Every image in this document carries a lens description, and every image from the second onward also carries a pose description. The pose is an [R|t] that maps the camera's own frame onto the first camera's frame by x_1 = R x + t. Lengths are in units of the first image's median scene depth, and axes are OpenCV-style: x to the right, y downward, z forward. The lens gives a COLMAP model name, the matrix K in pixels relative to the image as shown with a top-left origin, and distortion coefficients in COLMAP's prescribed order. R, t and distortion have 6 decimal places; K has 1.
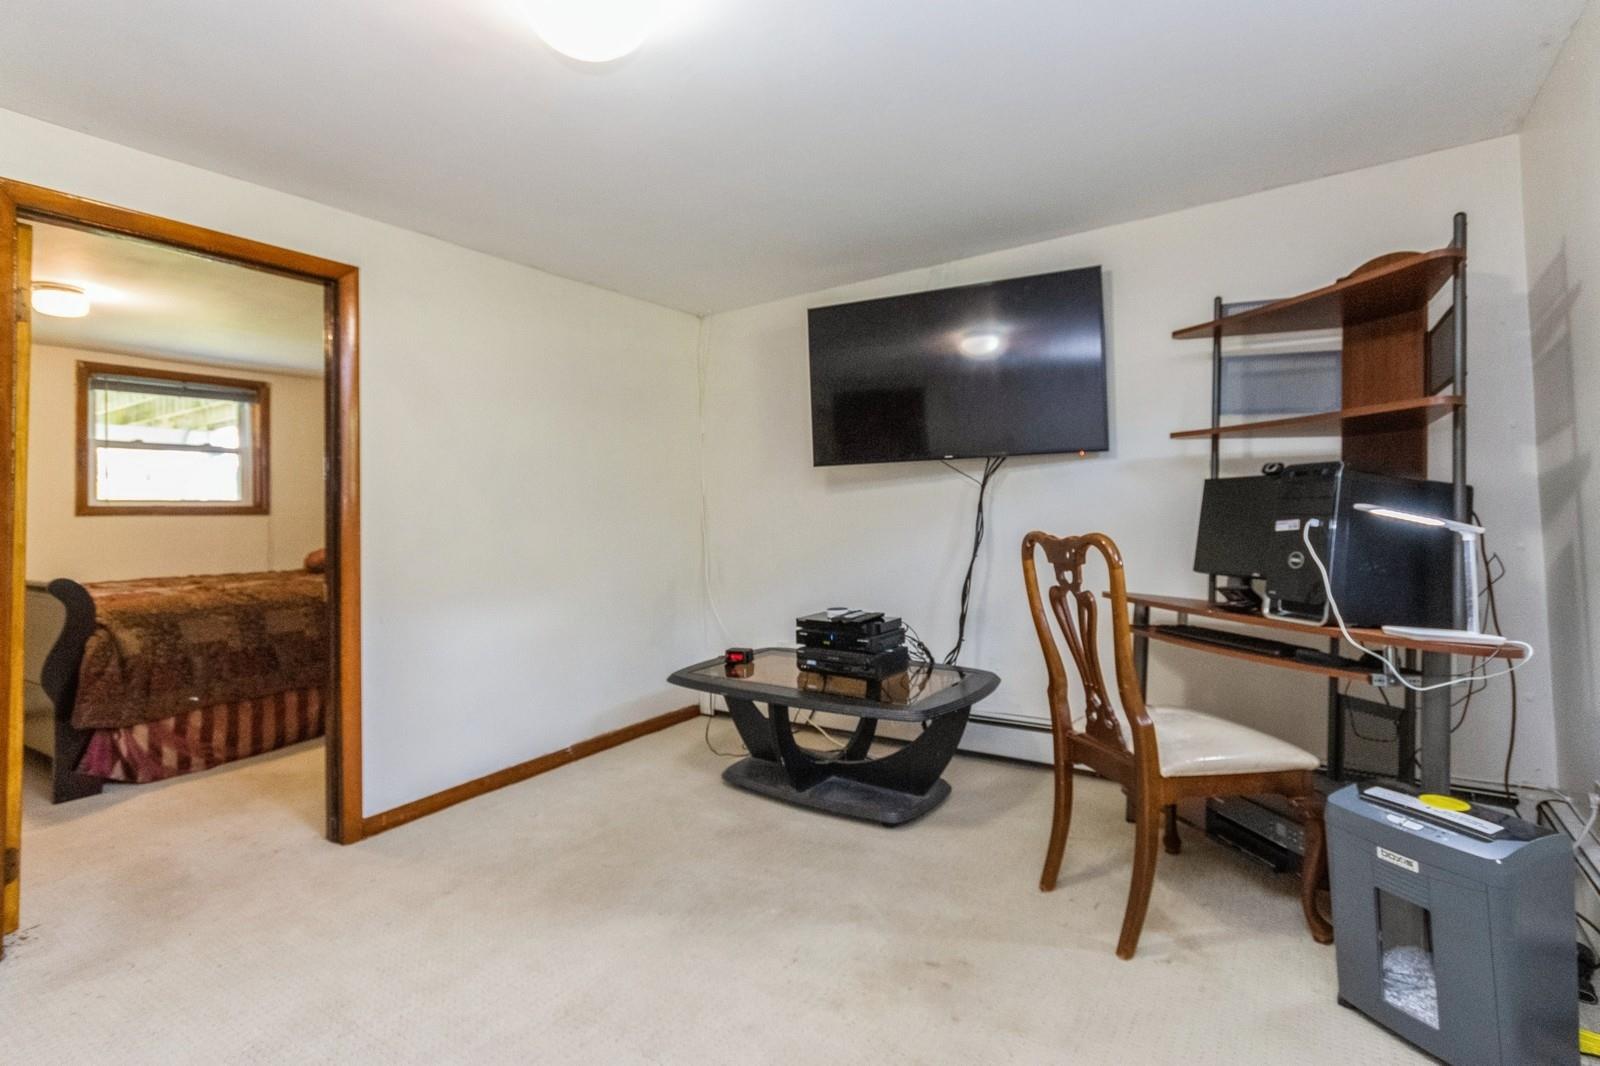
lens RADIAL K [[752.1, 0, 807.2], [0, 752.1, 495.0], [0, 0, 1]] dist [0.012277, -0.000627]
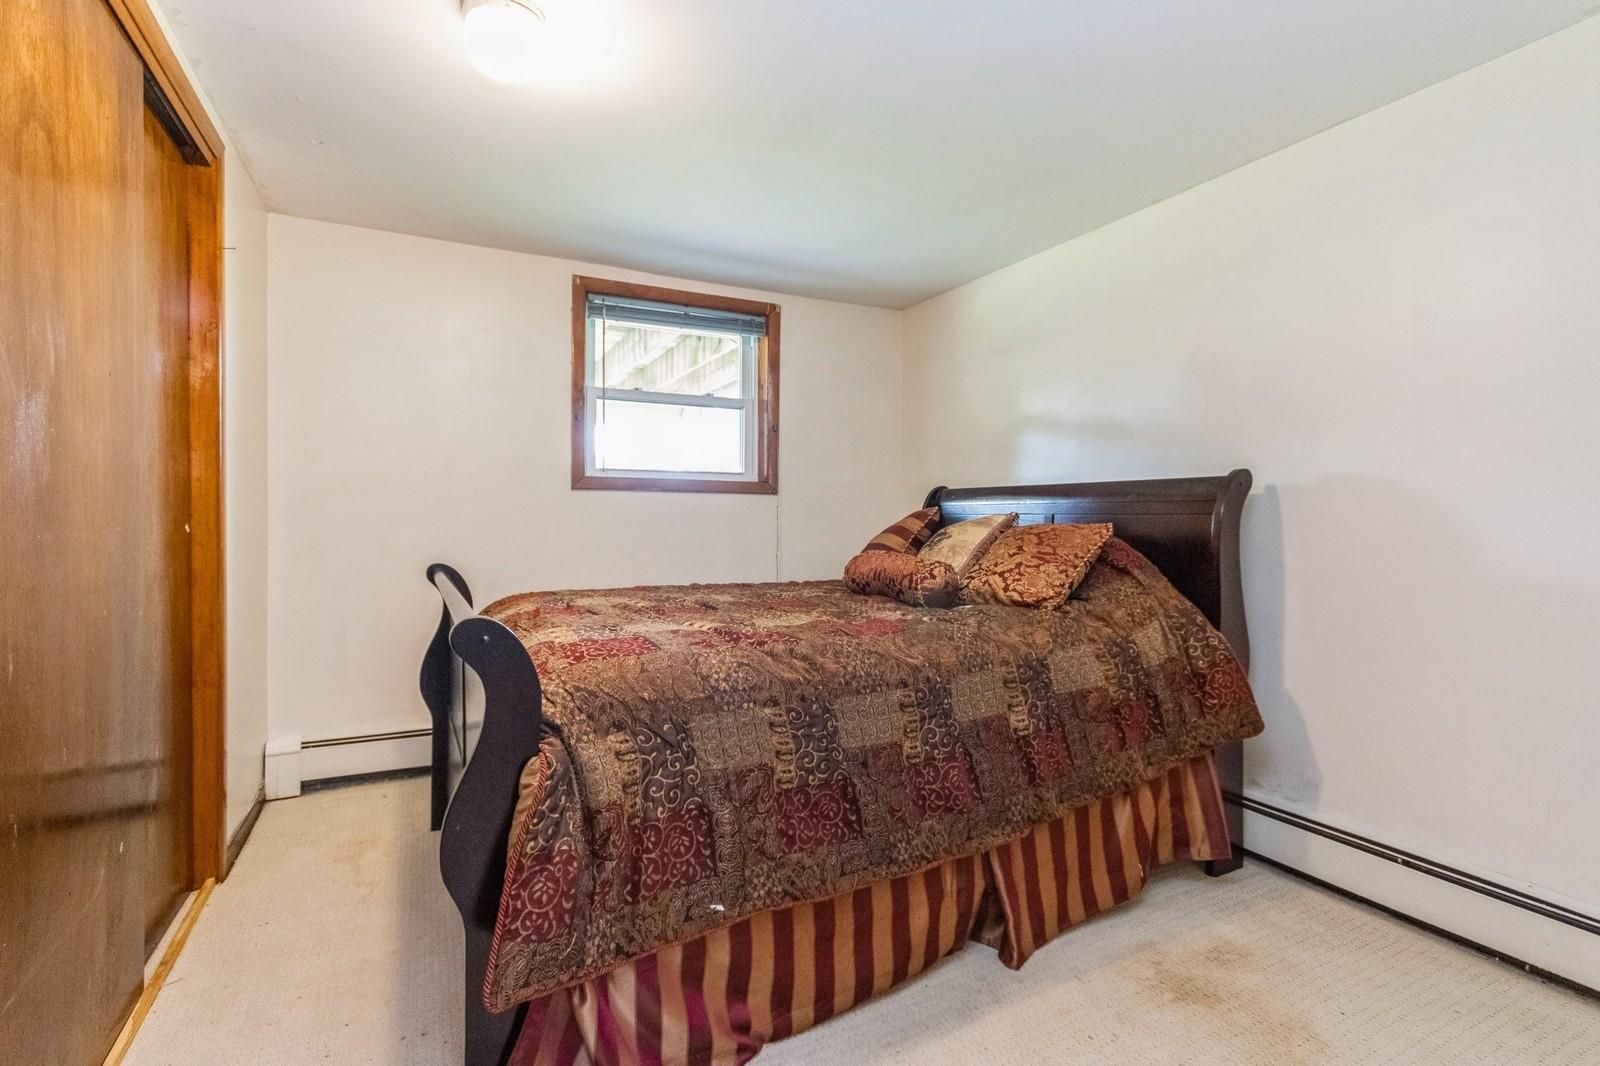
lens RADIAL K [[752.1, 0, 792.2], [0, 752.1, 520.1], [0, 0, 1]] dist [0.012277, -0.000627]
pose [[0.860941, 0.031038, -0.507758, -0.547391], [-0.010282, 0.998995, 0.043632, 0.031235], [0.508602, -0.032343, 0.860394, 0.644509]]
